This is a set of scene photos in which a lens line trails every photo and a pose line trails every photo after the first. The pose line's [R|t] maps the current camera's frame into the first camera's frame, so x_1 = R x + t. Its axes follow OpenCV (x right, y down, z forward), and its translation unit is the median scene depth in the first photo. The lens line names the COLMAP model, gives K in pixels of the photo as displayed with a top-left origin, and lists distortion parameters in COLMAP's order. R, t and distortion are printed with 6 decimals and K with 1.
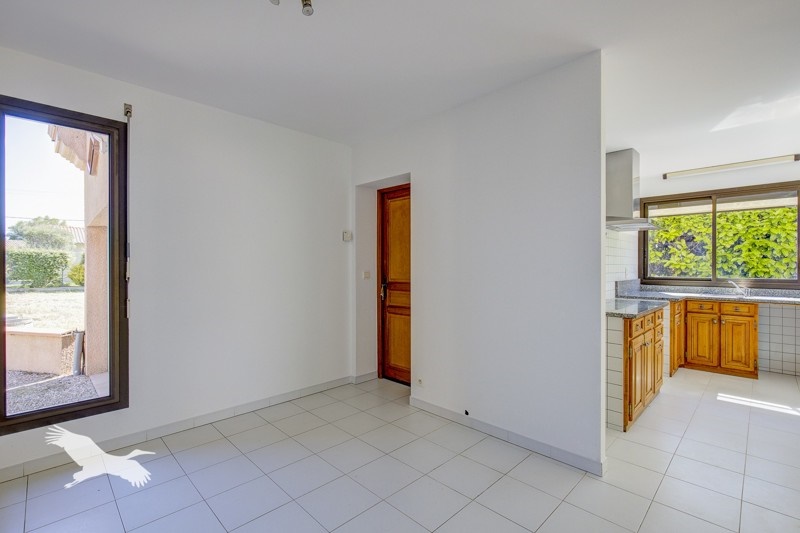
lens RADIAL K [[366.1, 0, 403.5], [0, 366.1, 265.7], [0, 0, 1]] dist [-0.000561, 0.000478]
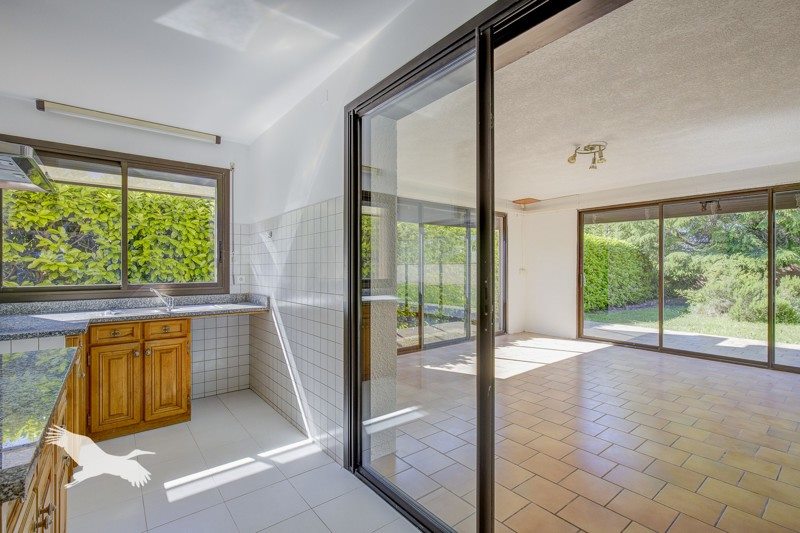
lens RADIAL K [[366.1, 0, 404.0], [0, 366.1, 265.6], [0, 0, 1]] dist [-0.000561, 0.000478]
pose [[0.115711, 0.002328, 0.993280, 0.210198], [0.002601, 0.999993, -0.002647, 0.000888], [-0.993280, 0.002890, 0.115704, 0.361024]]
